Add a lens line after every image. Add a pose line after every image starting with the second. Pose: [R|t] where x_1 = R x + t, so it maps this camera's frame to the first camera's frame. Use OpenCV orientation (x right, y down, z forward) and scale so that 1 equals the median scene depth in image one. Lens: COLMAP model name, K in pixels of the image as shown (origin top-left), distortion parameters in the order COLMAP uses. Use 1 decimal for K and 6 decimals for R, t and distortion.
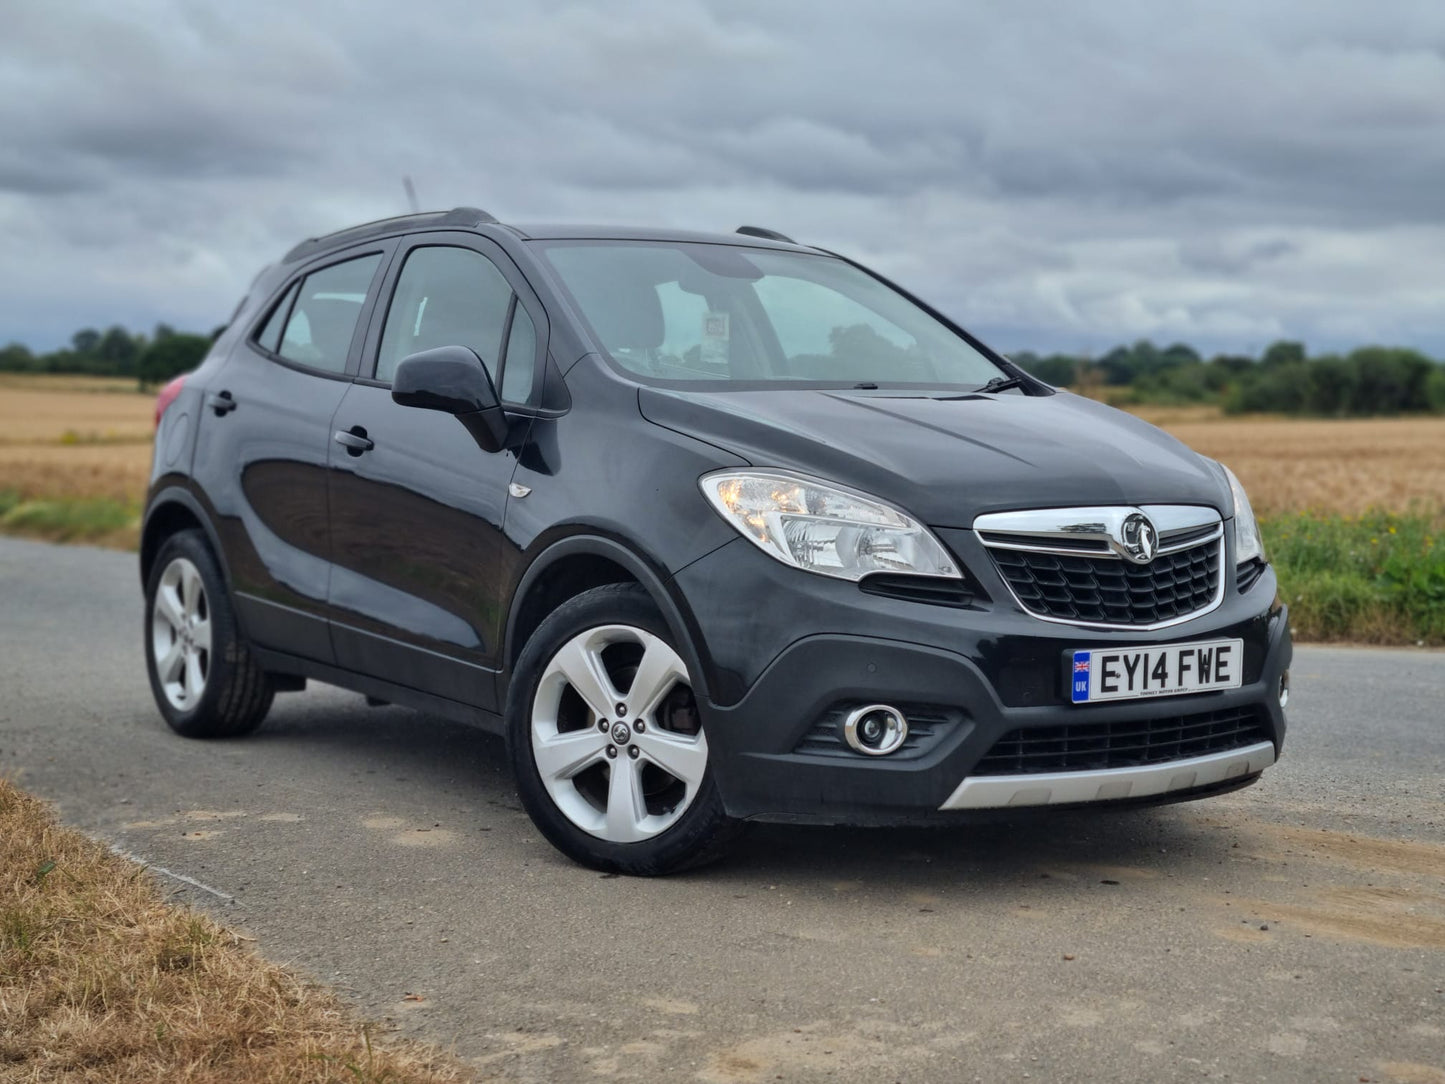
lens RADIAL K [[2204.6, 0, 778.7], [0, 2204.6, 547.3], [0, 0, 1]] dist [0.072437, -0.122445]
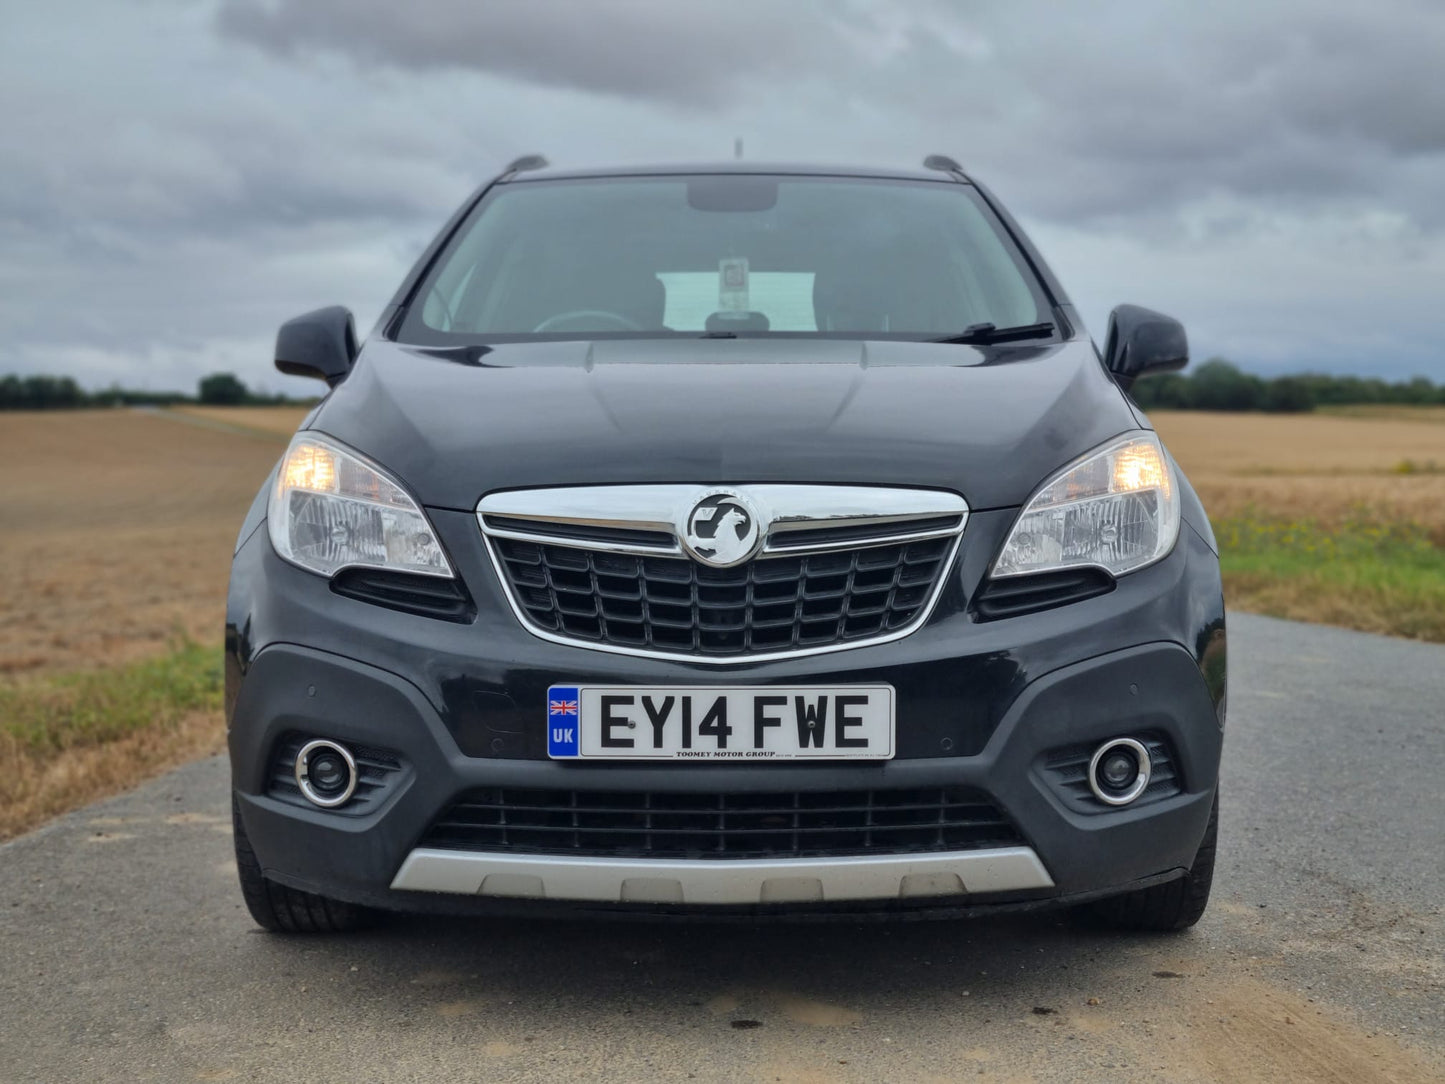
lens RADIAL K [[2204.6, 0, 778.7], [0, 2204.6, 547.3], [0, 0, 1]] dist [0.072437, -0.122445]
pose [[0.808479, 0.021168, -0.588144, 0.575191], [-0.029934, 0.999539, -0.005172, 0.004213], [0.587763, 0.021787, 0.808740, 0.445836]]
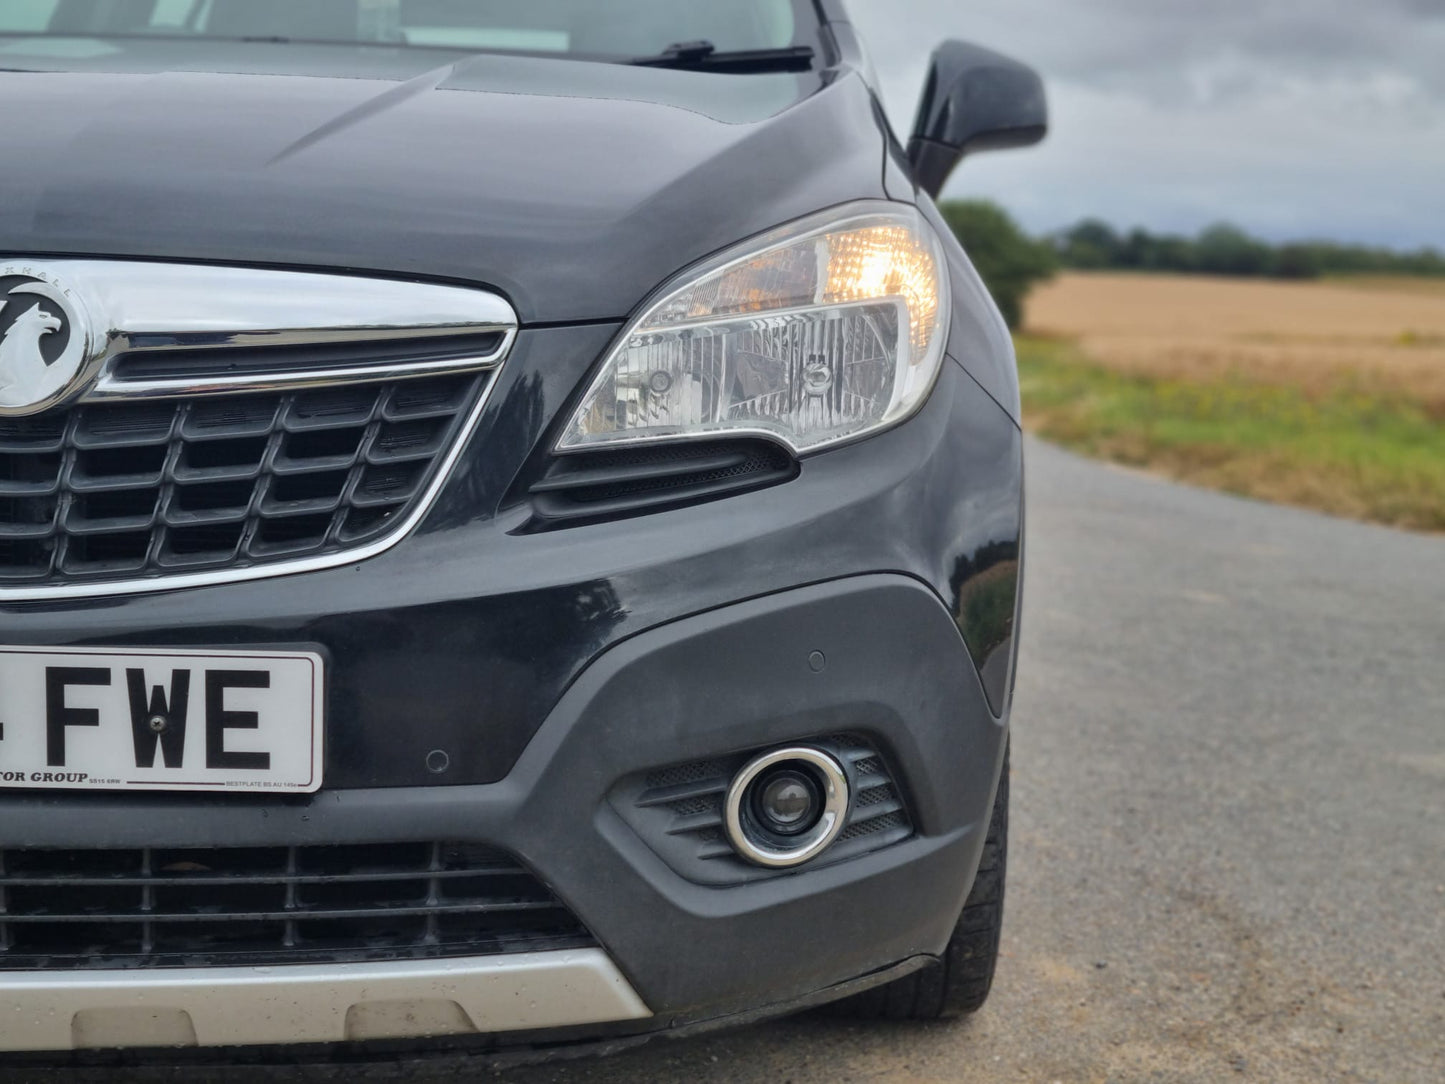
lens RADIAL K [[2204.6, 0, 778.7], [0, 2204.6, 547.3], [0, 0, 1]] dist [0.072437, -0.122445]
pose [[0.808025, 0.082014, -0.583411, 0.471503], [-0.057834, 0.996522, 0.059987, -0.000106], [0.586302, -0.014730, 0.809958, 0.768219]]
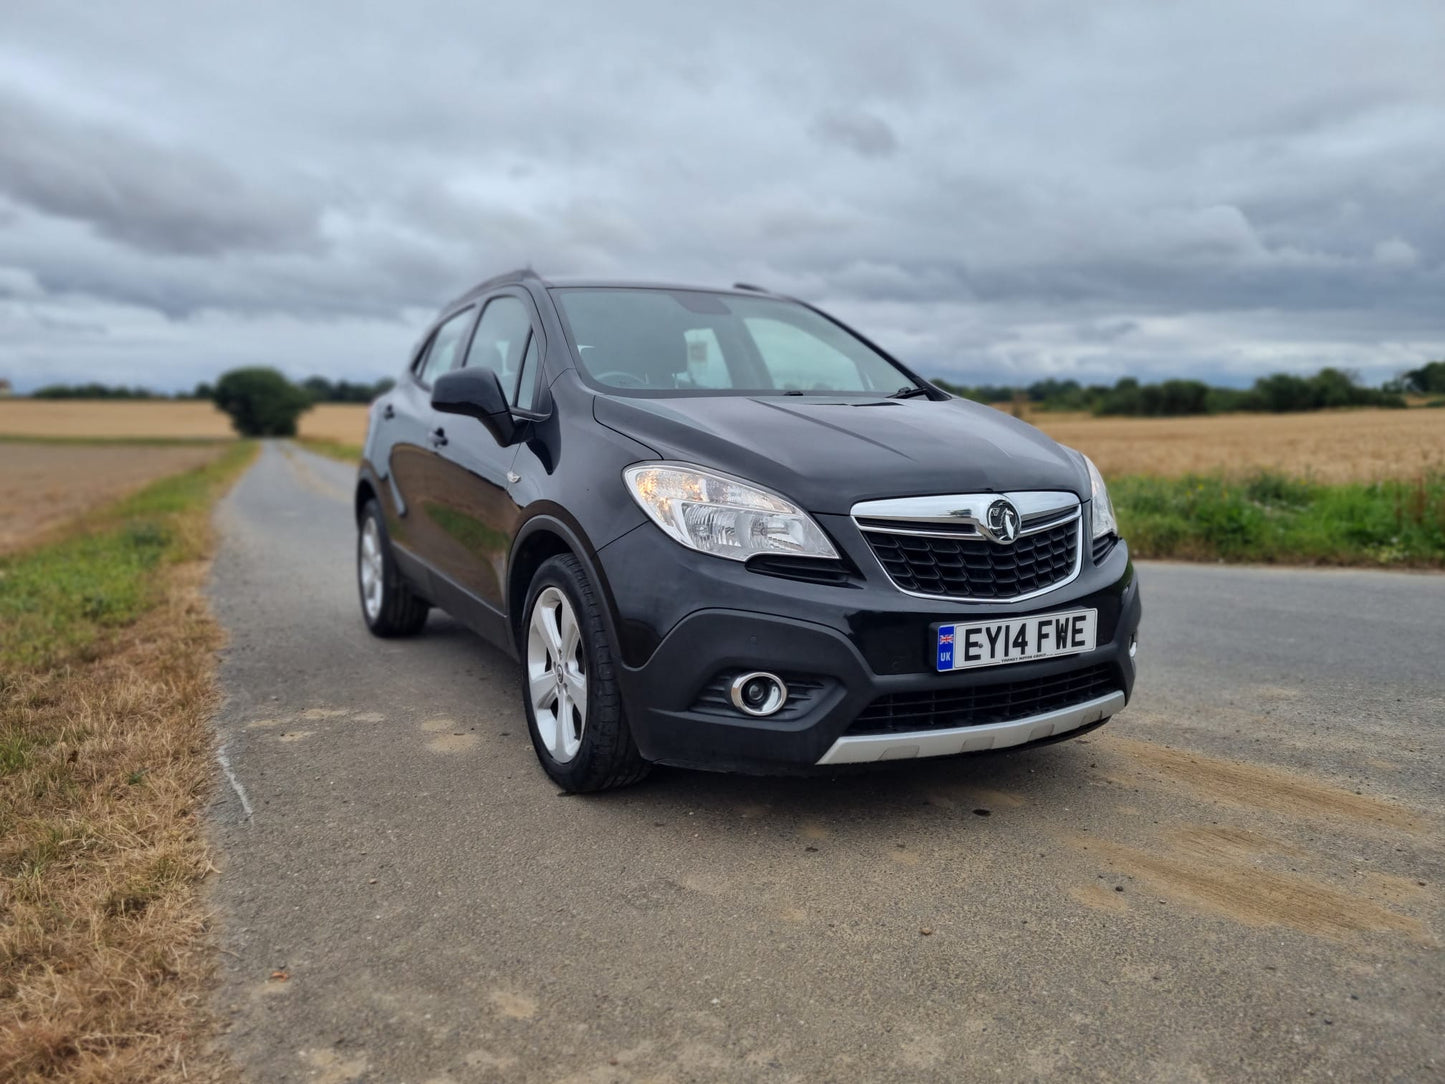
lens RADIAL K [[1092.3, 0, 719.4], [0, 1092.3, 522.4], [0, 0, 1]] dist [0.054565, 0.003287]
pose [[0.991582, 0.003662, -0.129425, 0.090180], [0.000590, 0.999462, 0.032802, -0.022035], [0.129476, -0.032602, 0.991047, 0.415846]]
